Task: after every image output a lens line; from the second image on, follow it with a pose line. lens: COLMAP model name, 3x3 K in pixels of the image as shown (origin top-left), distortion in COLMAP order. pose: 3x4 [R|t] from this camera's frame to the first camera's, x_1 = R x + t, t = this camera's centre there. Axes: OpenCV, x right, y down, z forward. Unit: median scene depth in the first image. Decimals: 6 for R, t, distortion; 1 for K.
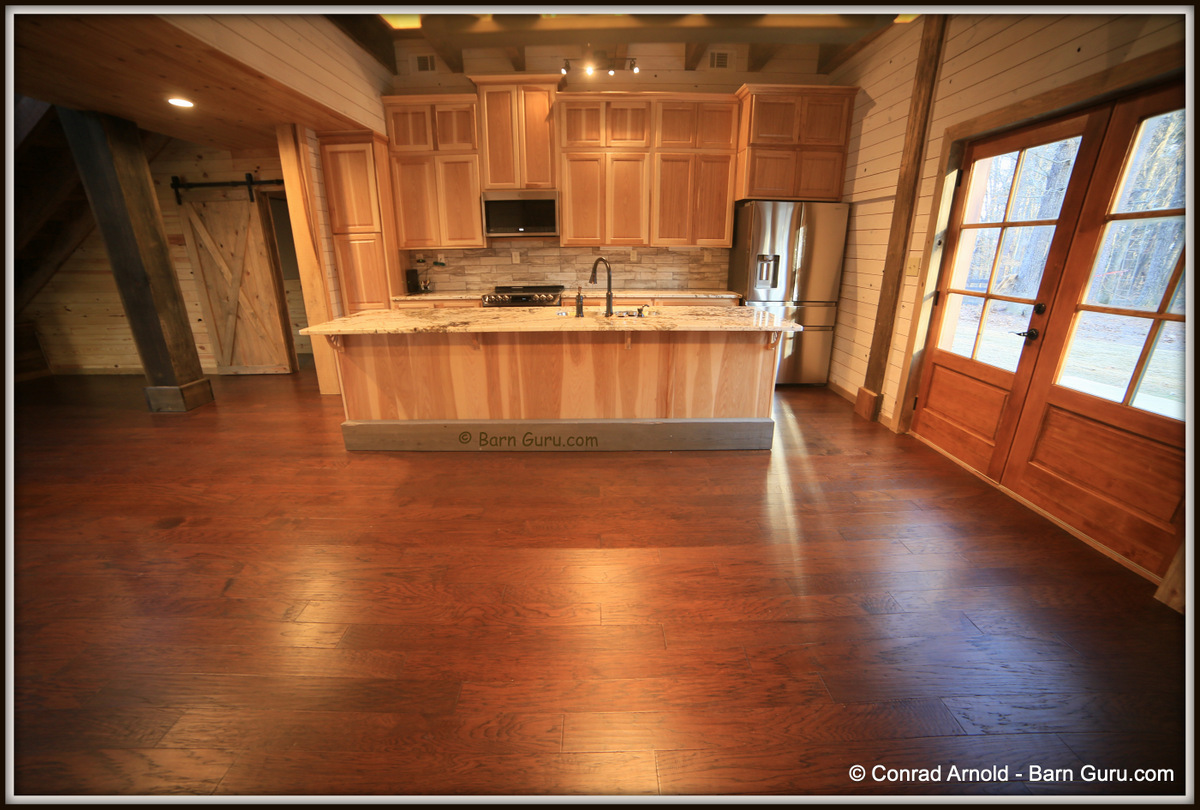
lens RADIAL K [[477.2, 0, 599.1], [0, 477.2, 406.6], [0, 0, 1]] dist [-0.114440, 0.043012]
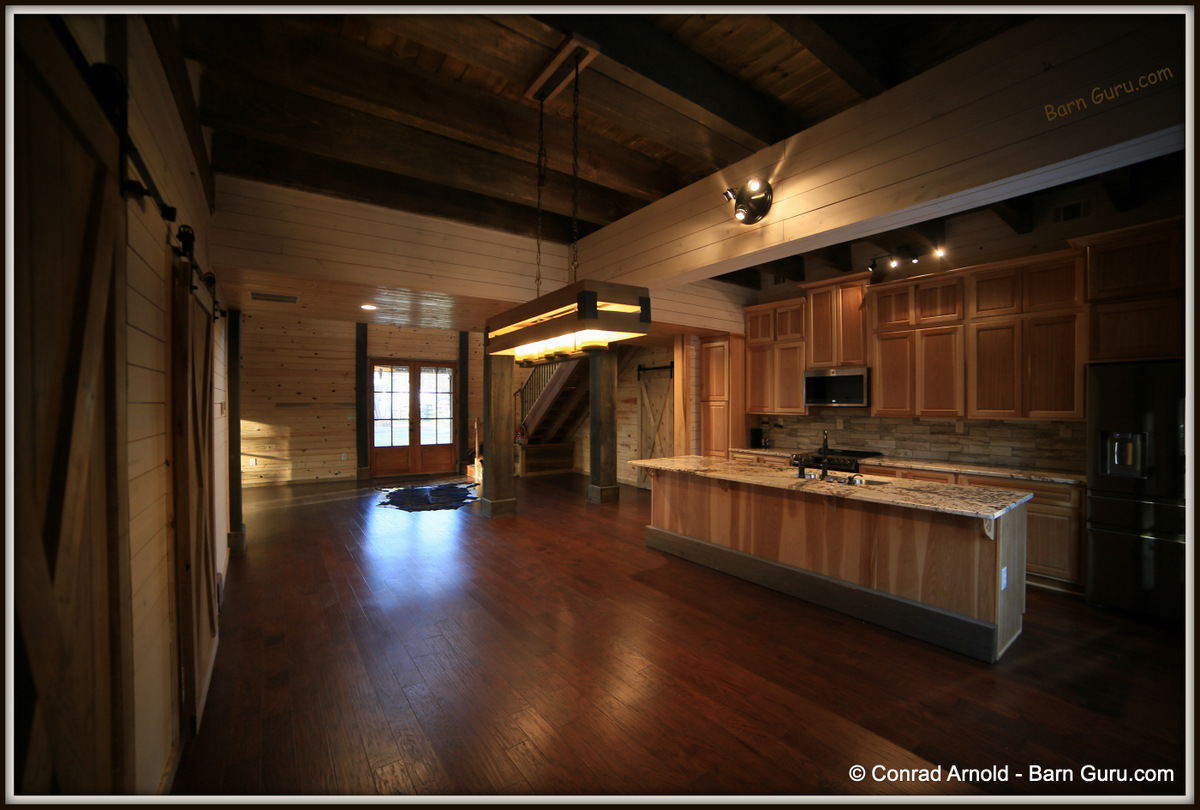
lens RADIAL K [[477.2, 0, 599.1], [0, 477.2, 406.6], [0, 0, 1]] dist [-0.114440, 0.043012]
pose [[0.578307, 0.008912, -0.815771, 0.451831], [-0.265564, 0.947536, -0.177909, -0.012122], [0.771386, 0.319526, 0.550333, -0.063113]]
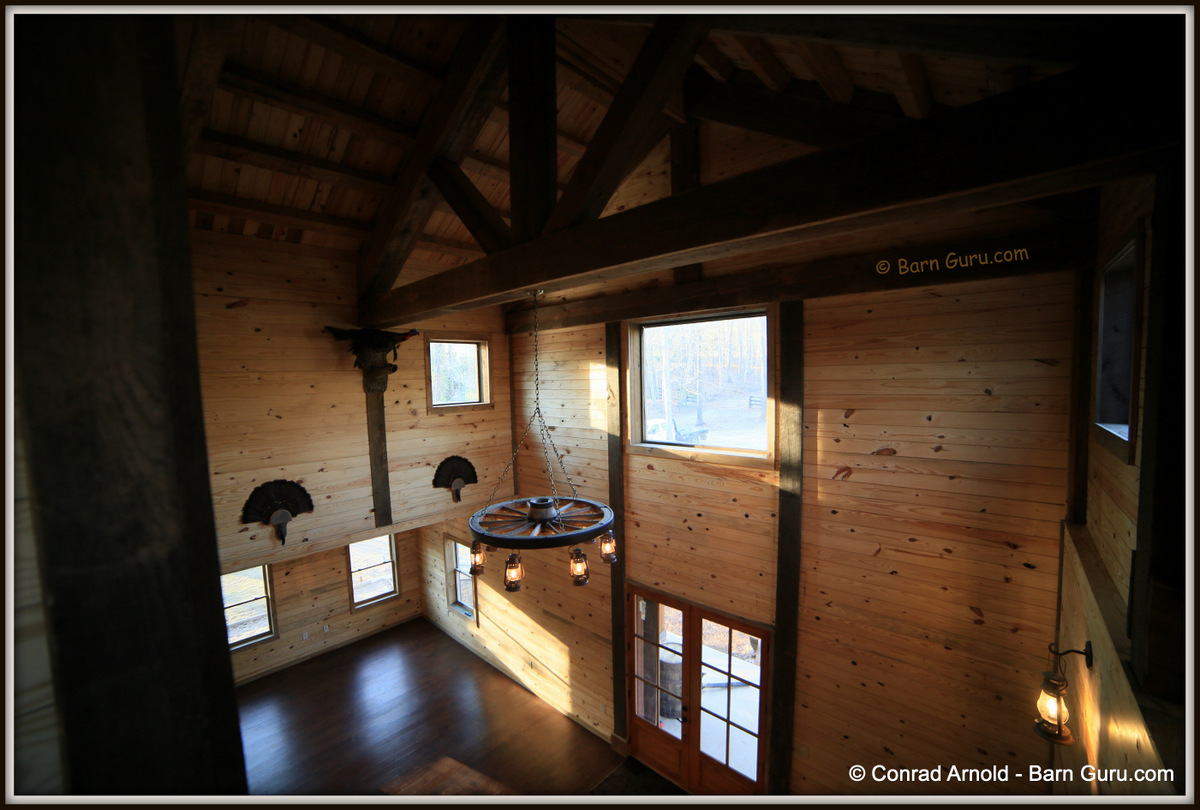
lens RADIAL K [[477.2, 0, 599.1], [0, 477.2, 406.6], [0, 0, 1]] dist [-0.114440, 0.043012]
pose [[-0.683376, 0.065114, -0.727157, -0.914958], [-0.210599, 0.936093, 0.281741, -1.132953], [0.699032, 0.345674, -0.625990, 0.823664]]
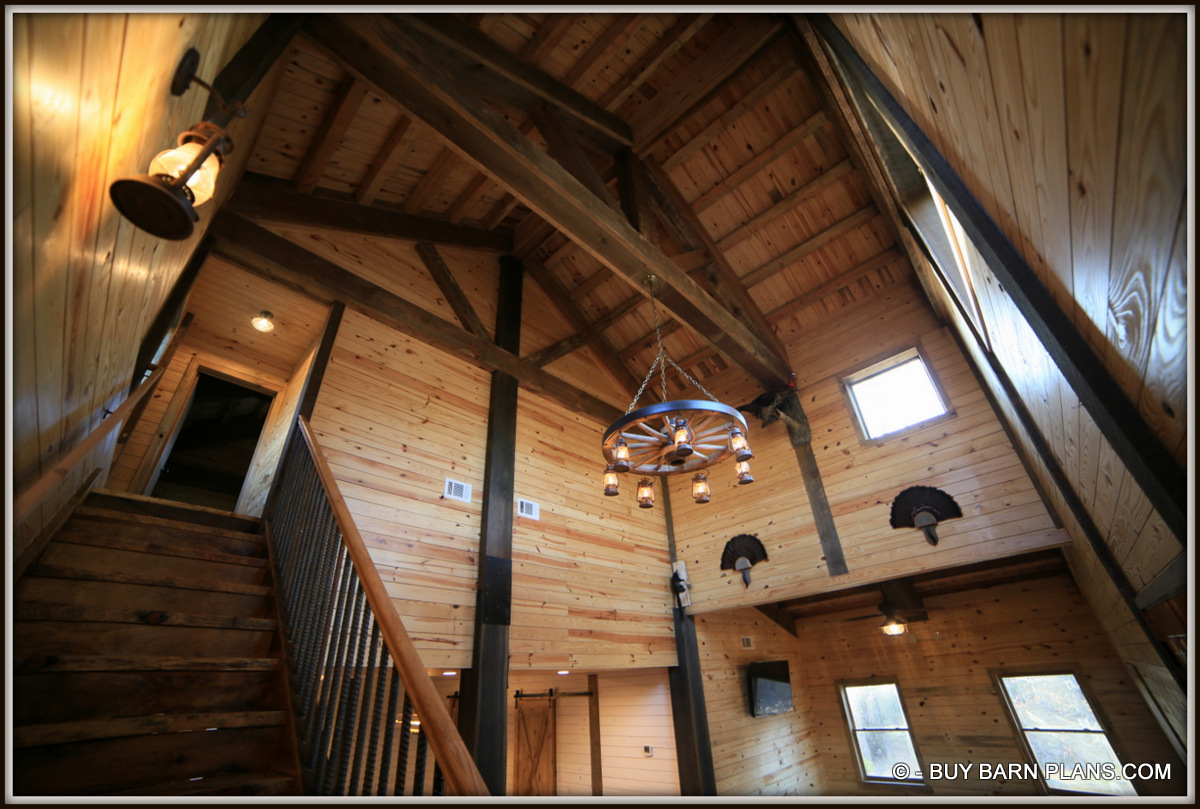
lens RADIAL K [[477.2, 0, 599.1], [0, 477.2, 406.1], [0, 0, 1]] dist [-0.114440, 0.043012]
pose [[-0.713963, 0.396216, 0.577295, -1.829635], [0.274677, 0.916892, -0.289589, -0.557910], [-0.644057, -0.048186, -0.763458, 1.016522]]
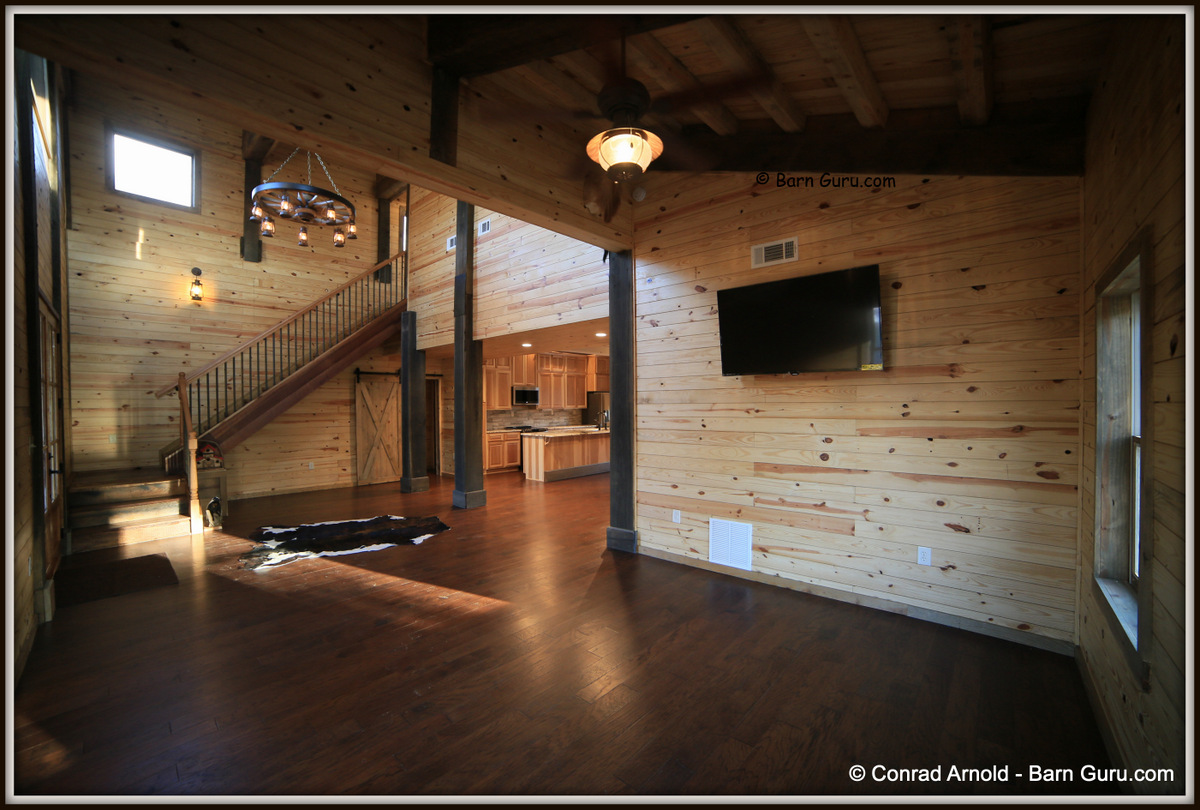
lens RADIAL K [[475.6, 0, 596.5], [0, 475.6, 405.8], [0, 0, 1]] dist [-0.098853, 0.034111]
pose [[0.680720, -0.006739, 0.732512, -1.792741], [0.241652, 0.946049, -0.215863, 0.258198], [-0.691538, 0.323955, 0.645623, -0.839121]]
